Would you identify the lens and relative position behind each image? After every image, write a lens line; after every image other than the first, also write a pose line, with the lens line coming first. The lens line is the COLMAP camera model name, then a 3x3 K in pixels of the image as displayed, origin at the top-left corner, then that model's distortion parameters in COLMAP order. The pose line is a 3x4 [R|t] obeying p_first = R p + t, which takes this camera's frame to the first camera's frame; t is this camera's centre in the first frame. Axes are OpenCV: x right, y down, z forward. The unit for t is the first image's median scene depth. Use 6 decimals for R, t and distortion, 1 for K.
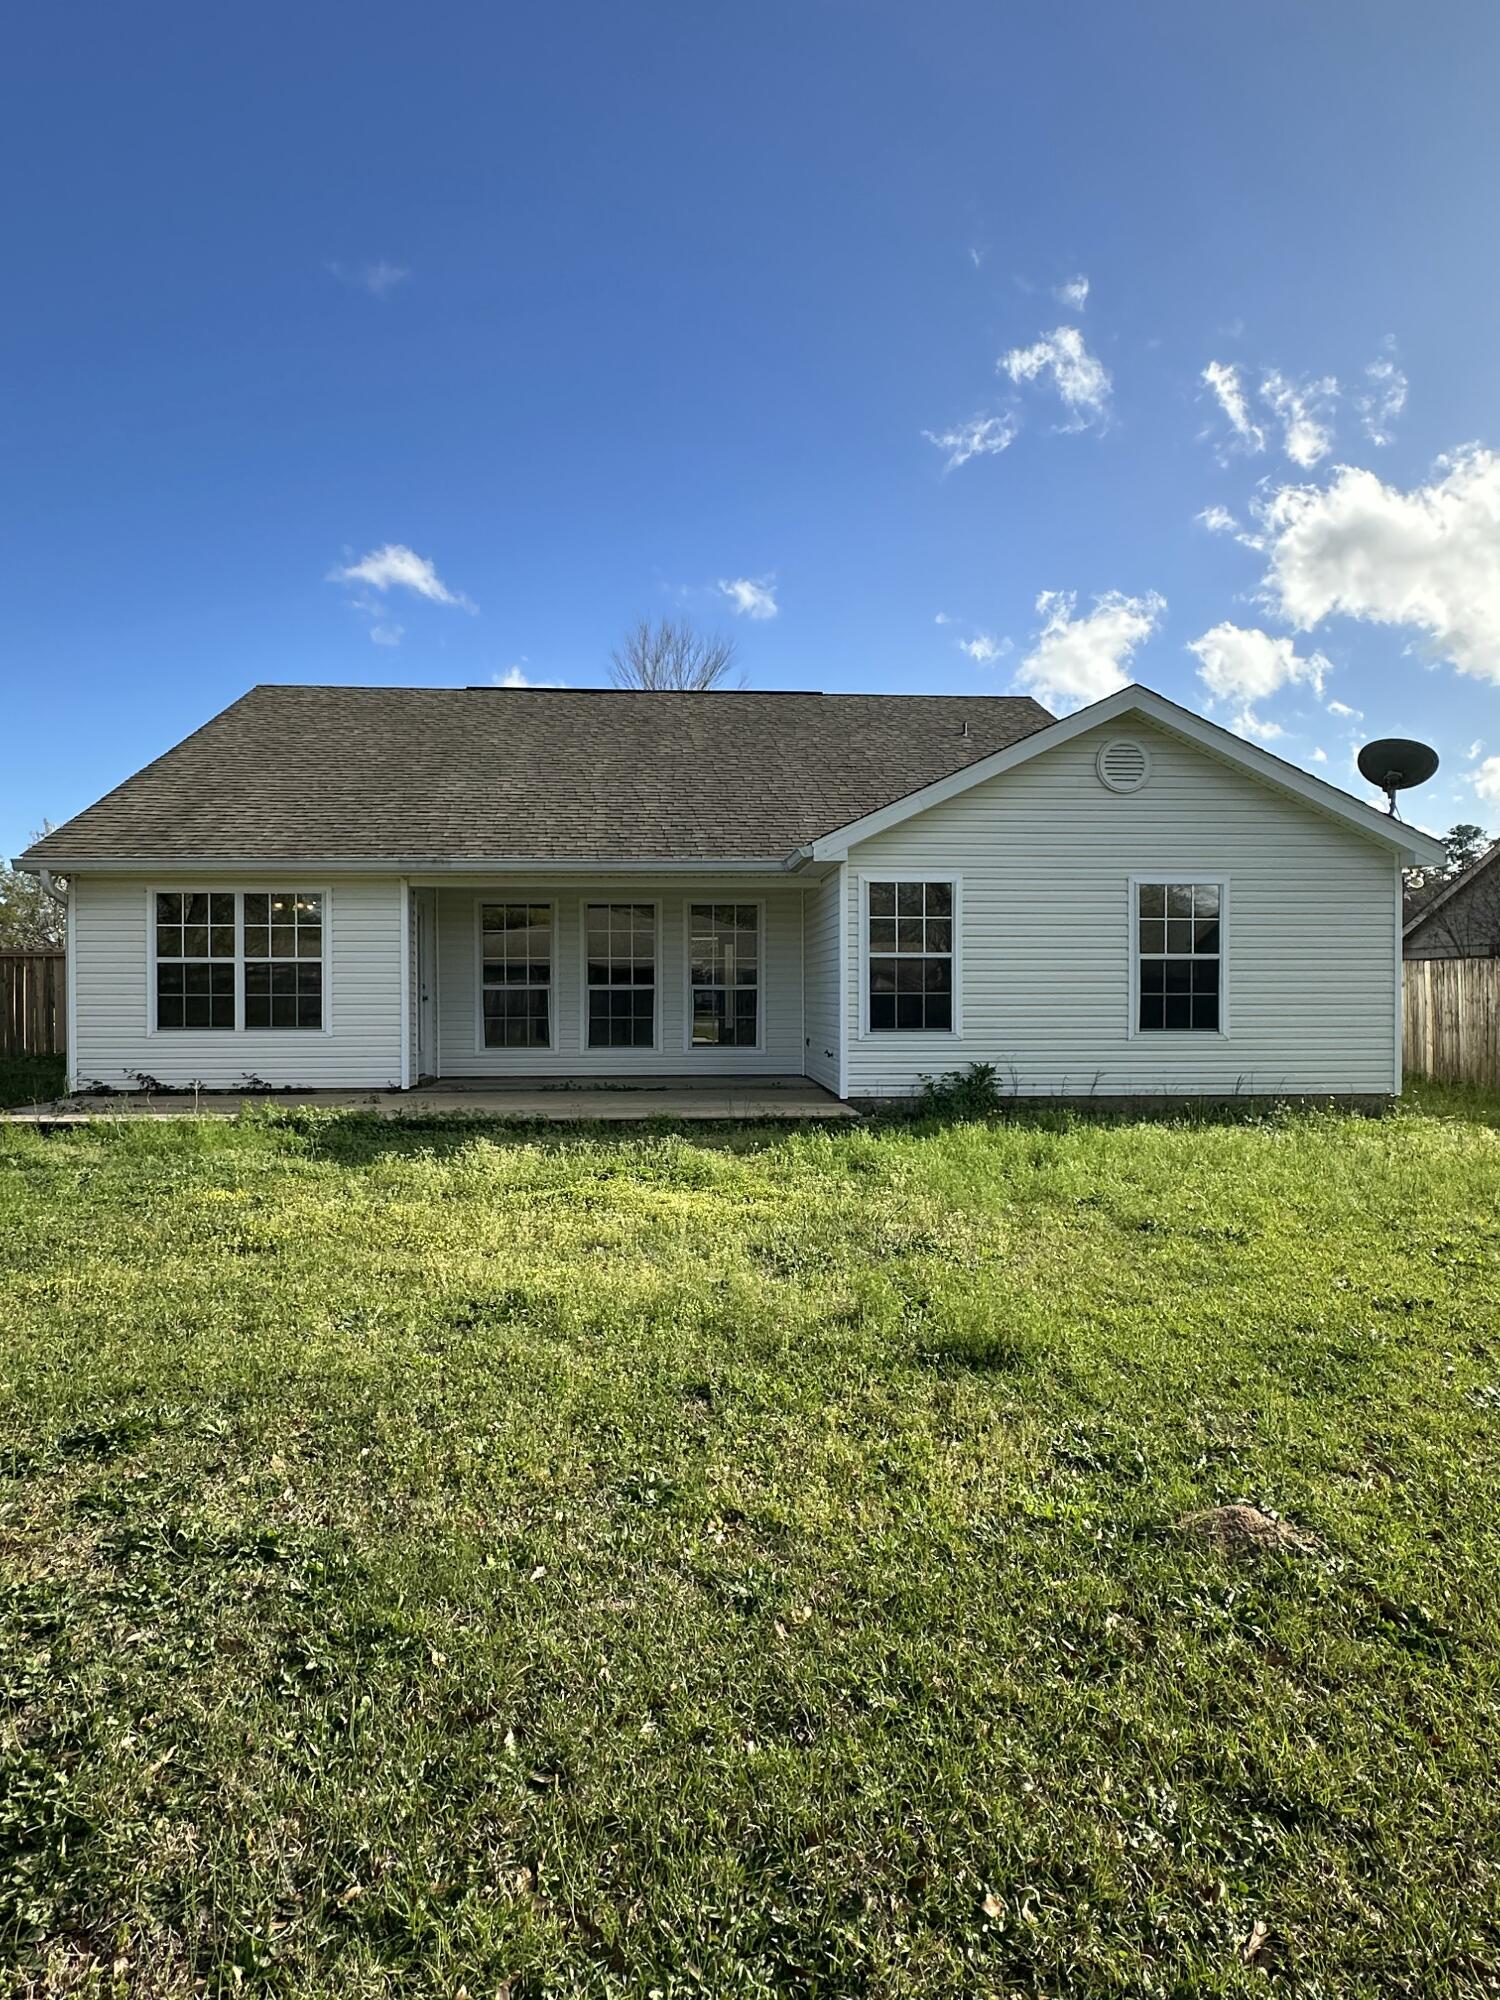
lens RADIAL K [[1184.5, 0, 744.4], [0, 1184.5, 1003.4], [0, 0, 1]] dist [-0.000067, -0.001973]
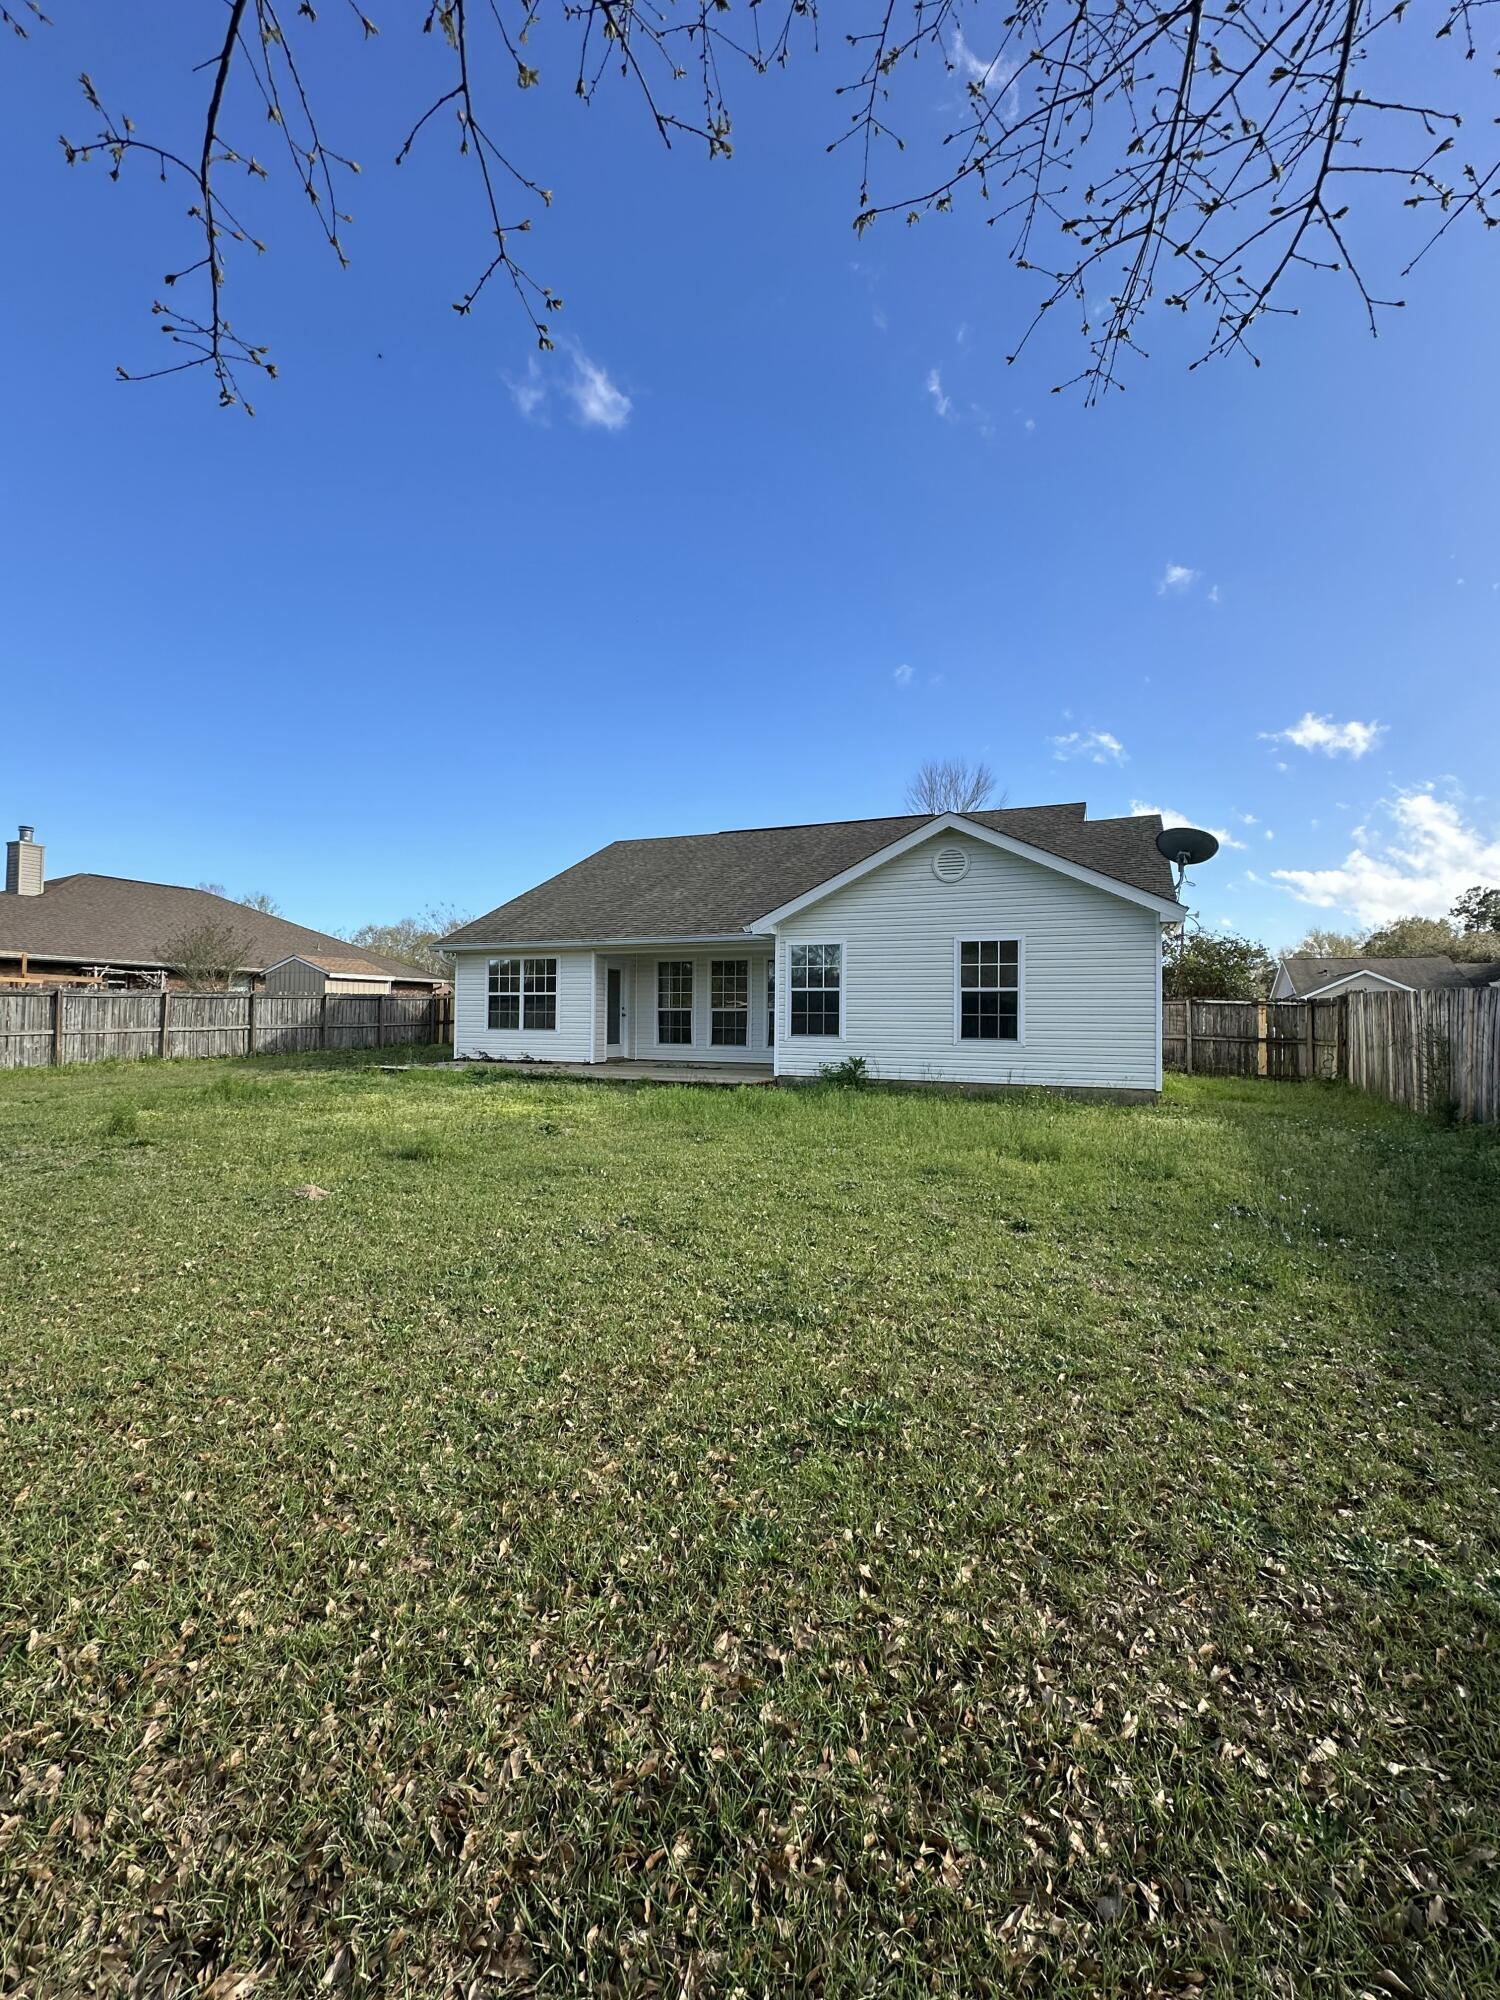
lens RADIAL K [[864.1, 0, 751.2], [0, 864.1, 998.9], [0, 0, 1]] dist [-0.003003, 0.000376]
pose [[0.888321, -0.000217, -0.459224, 0.590197], [-0.015858, 0.999389, -0.031148, 0.010442], [0.458950, 0.034952, 0.887774, -0.091285]]
